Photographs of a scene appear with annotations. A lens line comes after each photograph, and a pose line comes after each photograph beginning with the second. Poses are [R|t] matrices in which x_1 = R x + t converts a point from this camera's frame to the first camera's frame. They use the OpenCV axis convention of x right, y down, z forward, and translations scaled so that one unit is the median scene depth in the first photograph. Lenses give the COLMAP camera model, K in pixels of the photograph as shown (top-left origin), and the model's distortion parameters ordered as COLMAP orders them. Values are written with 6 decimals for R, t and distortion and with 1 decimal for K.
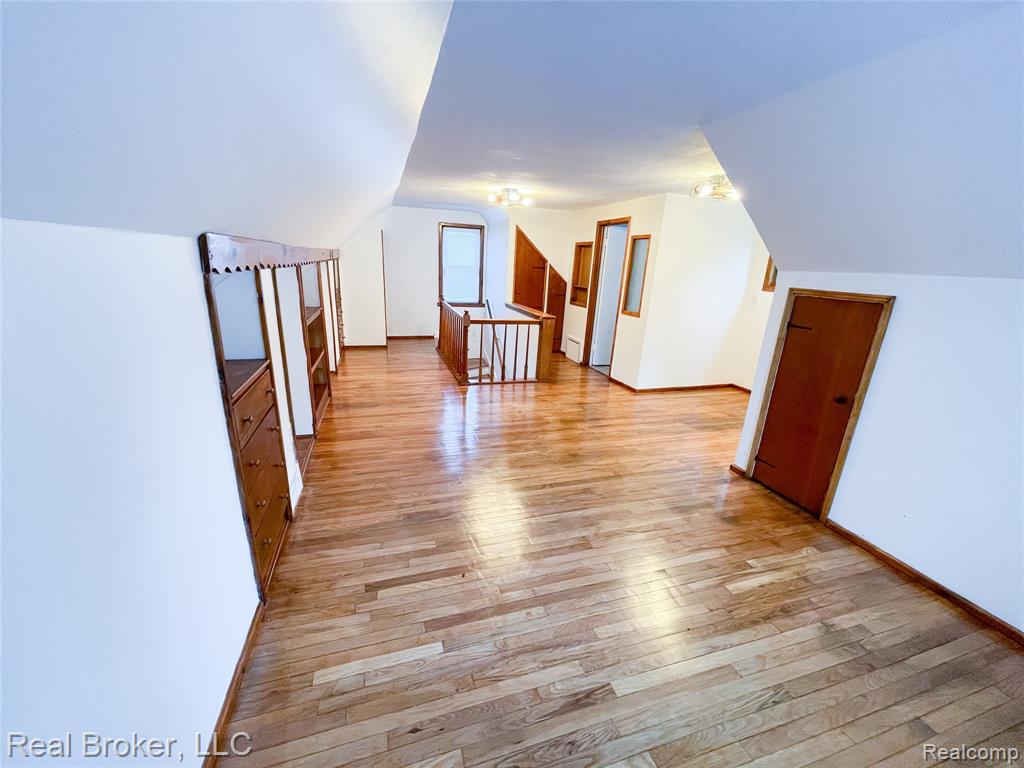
lens RADIAL K [[415.8, 0, 507.4], [0, 415.8, 387.5], [0, 0, 1]] dist [0.006849, -0.001986]
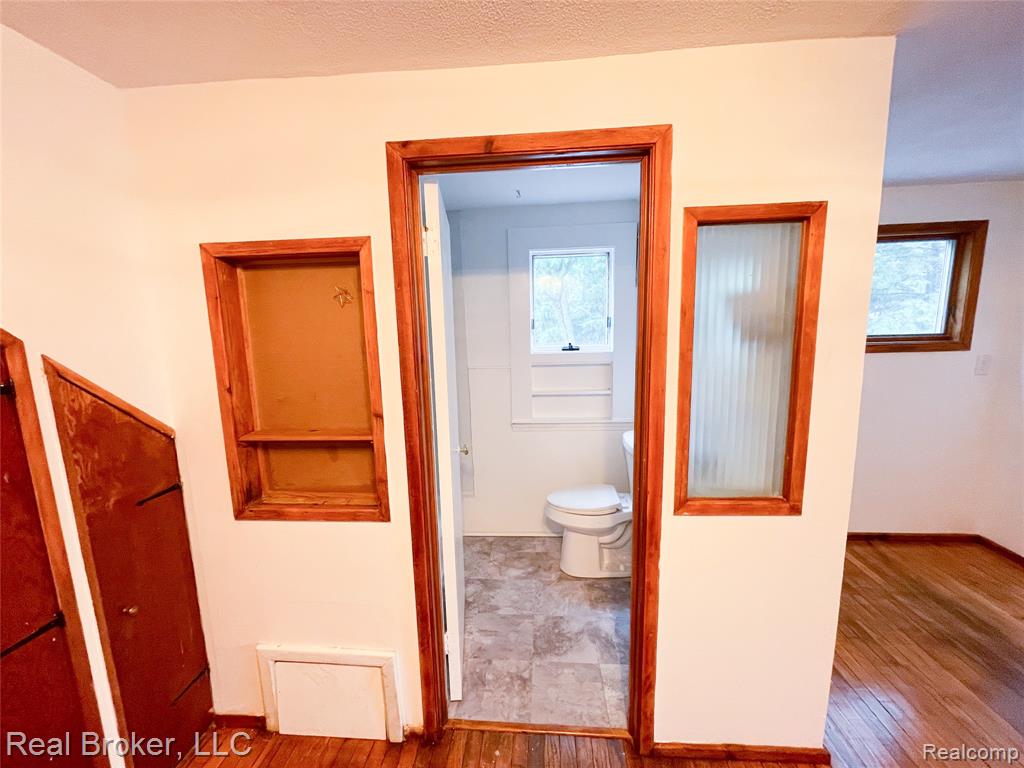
lens RADIAL K [[415.8, 0, 511.1], [0, 415.8, 383.6], [0, 0, 1]] dist [0.006849, -0.001986]
pose [[0.375450, -0.196324, 0.905811, 0.020166], [0.309920, 0.947645, 0.076932, -0.269346], [-0.873491, 0.251845, 0.416638, 0.858261]]
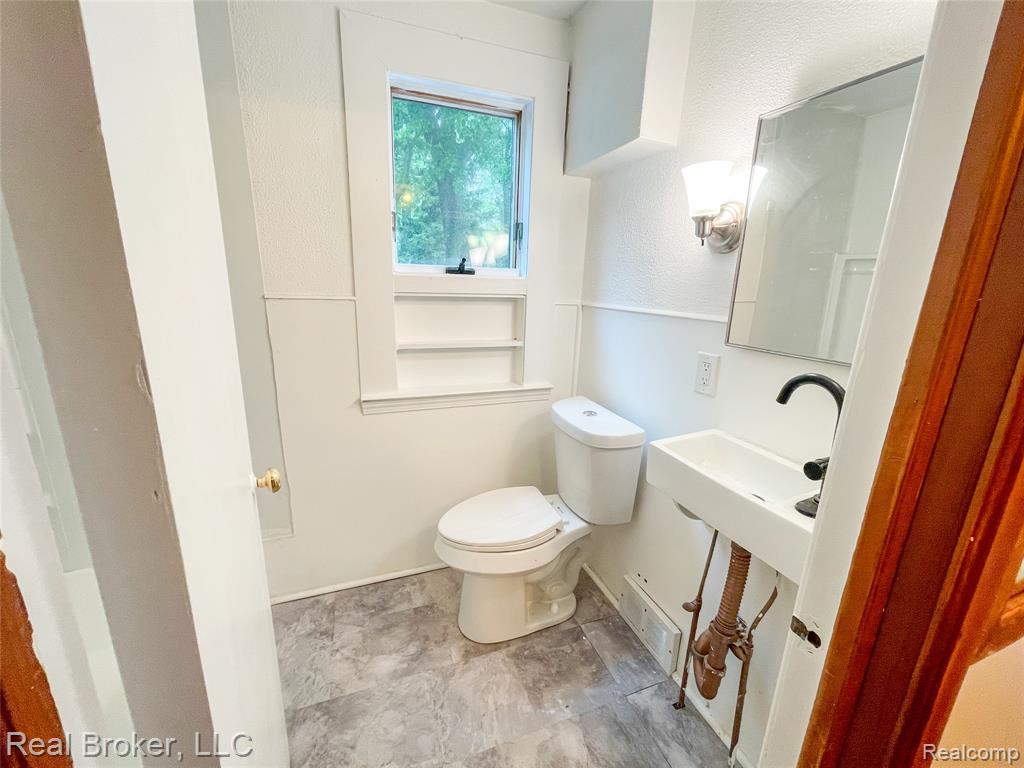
lens RADIAL K [[415.8, 0, 507.7], [0, 415.8, 388.8], [0, 0, 1]] dist [0.006849, -0.001986]
pose [[-0.030942, -0.296818, 0.954433, 0.116661], [0.264670, 0.918371, 0.294184, -0.258536], [-0.963842, 0.261713, 0.050143, 0.917664]]
